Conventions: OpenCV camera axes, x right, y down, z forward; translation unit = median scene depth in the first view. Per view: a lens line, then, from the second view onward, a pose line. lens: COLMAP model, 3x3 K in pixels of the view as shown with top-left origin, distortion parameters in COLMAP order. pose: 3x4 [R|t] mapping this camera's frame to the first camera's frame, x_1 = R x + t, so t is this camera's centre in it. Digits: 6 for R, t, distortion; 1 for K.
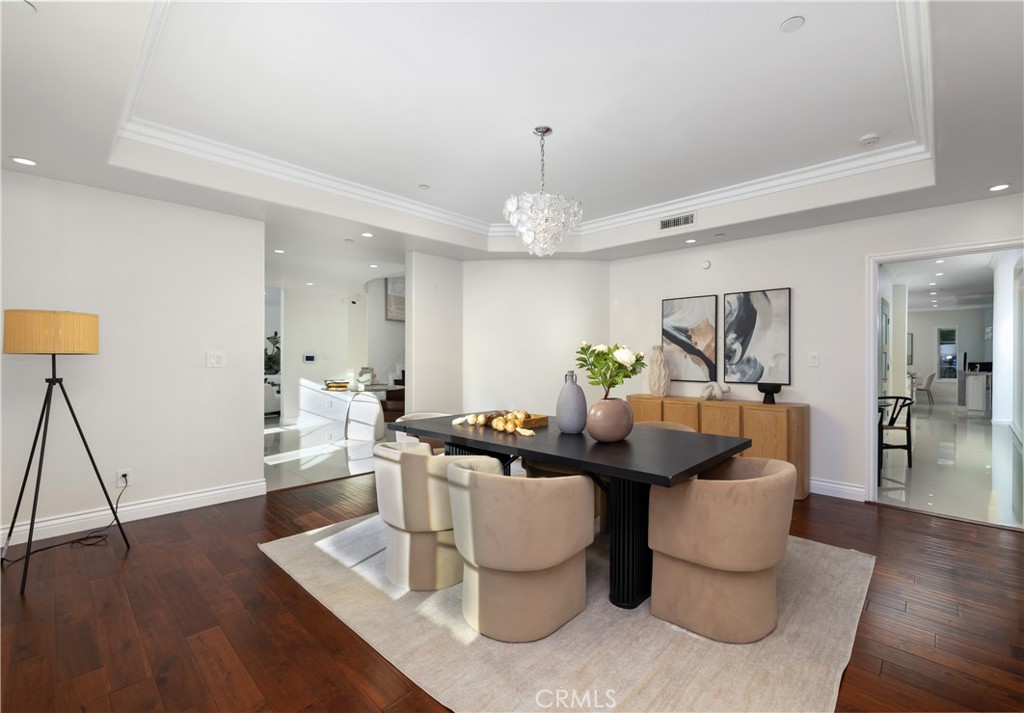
lens RADIAL K [[441.8, 0, 532.3], [0, 441.8, 355.6], [0, 0, 1]] dist [-0.002894, -0.000082]
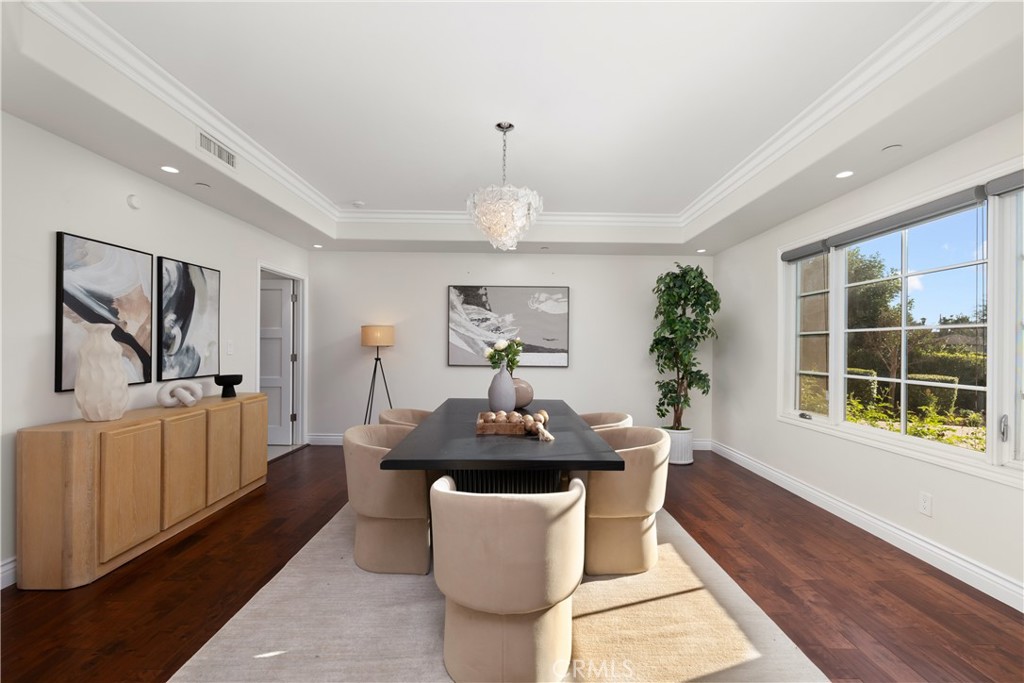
lens RADIAL K [[452.0, 0, 509.3], [0, 452.0, 343.9], [0, 0, 1]] dist [0.004353, 0.000326]
pose [[-0.686265, -0.004516, 0.727338, -0.493430], [-0.008217, 0.999965, -0.001543, -0.002860], [-0.727305, -0.007035, -0.686278, 1.126773]]
